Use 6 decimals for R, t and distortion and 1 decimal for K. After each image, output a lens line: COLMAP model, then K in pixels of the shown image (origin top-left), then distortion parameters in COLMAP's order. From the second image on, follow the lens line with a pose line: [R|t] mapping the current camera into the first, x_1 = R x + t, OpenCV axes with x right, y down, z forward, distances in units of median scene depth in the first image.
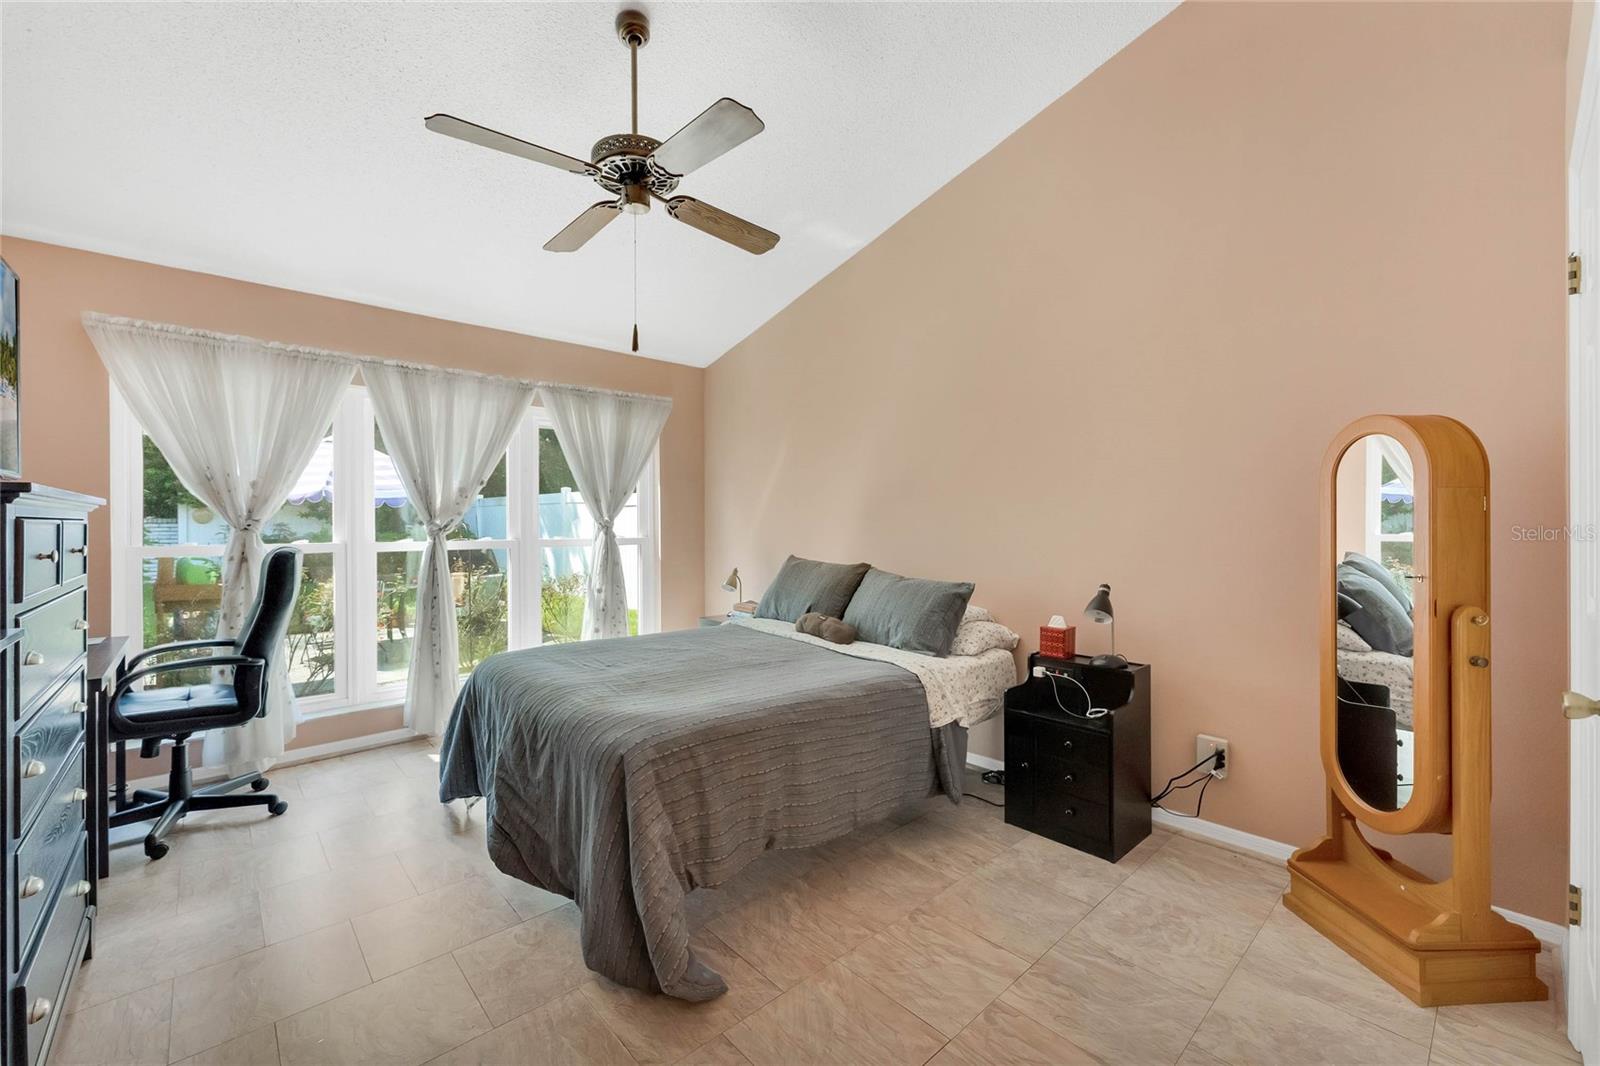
lens RADIAL K [[651.8, 0, 813.4], [0, 651.8, 528.1], [0, 0, 1]] dist [0.002529, 0.000596]
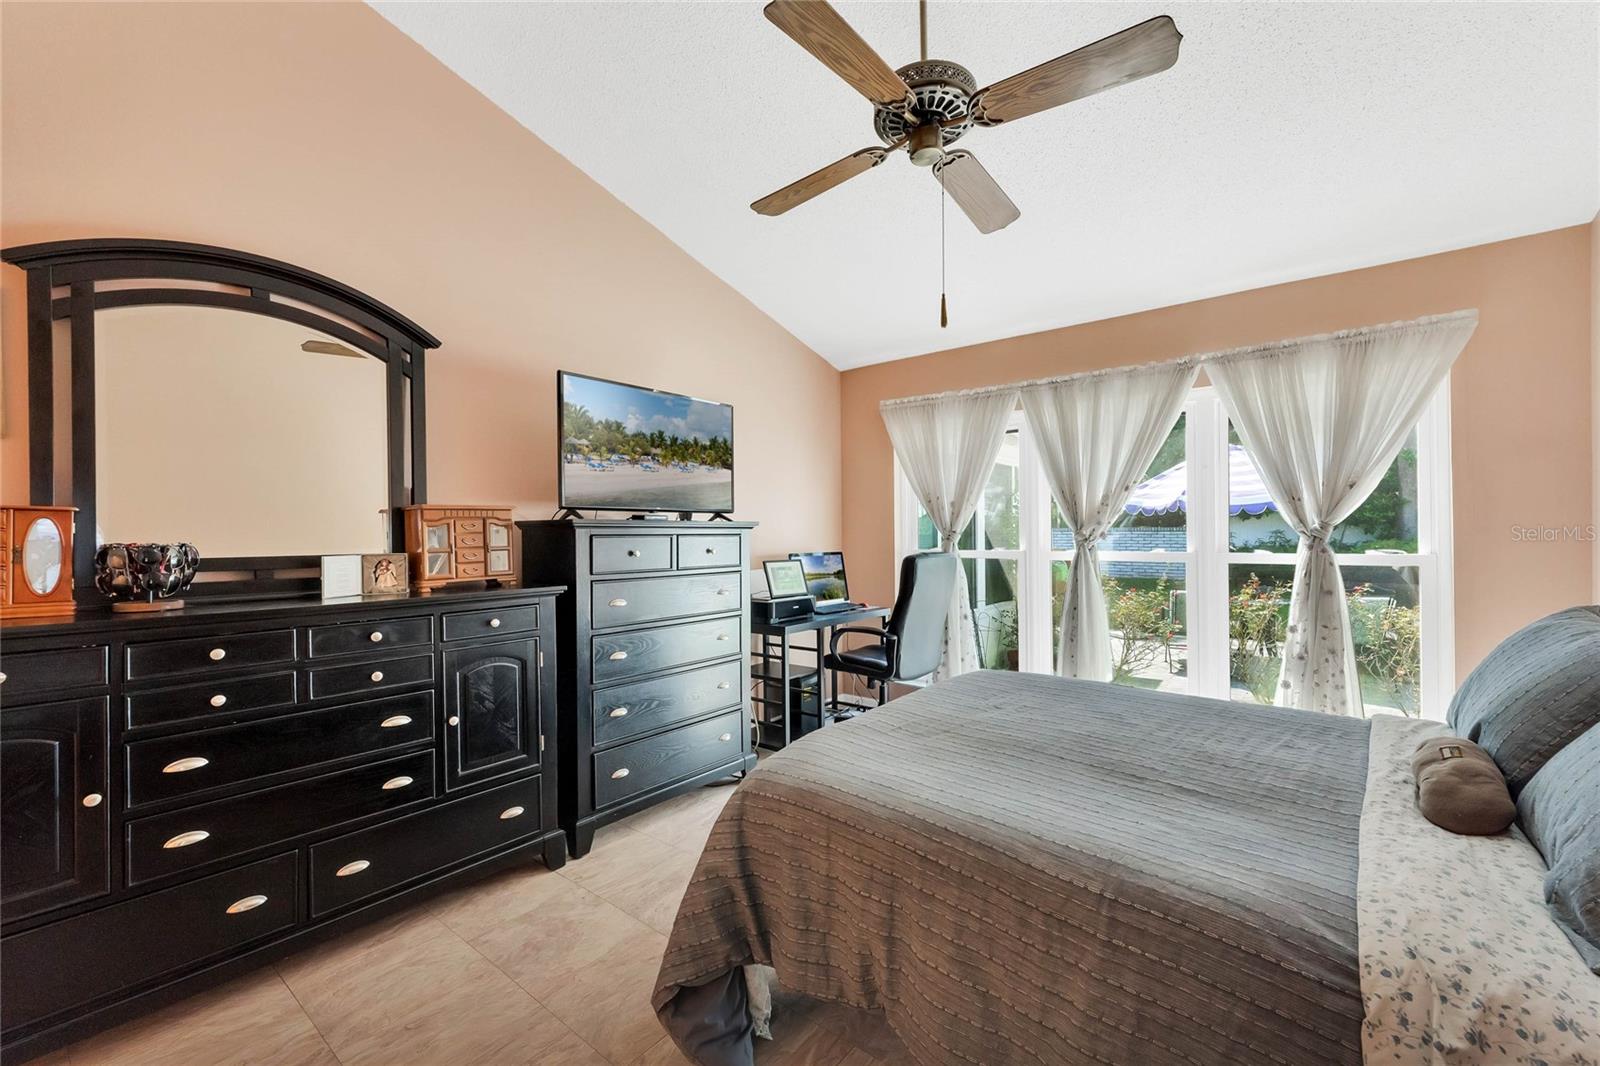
lens RADIAL K [[651.8, 0, 811.0], [0, 651.8, 534.9], [0, 0, 1]] dist [0.002529, 0.000596]
pose [[0.146832, 0.001142, -0.989161, 0.325799], [-0.001394, 0.999999, 0.000947, -0.005624], [0.989160, 0.001240, 0.146833, 0.451532]]
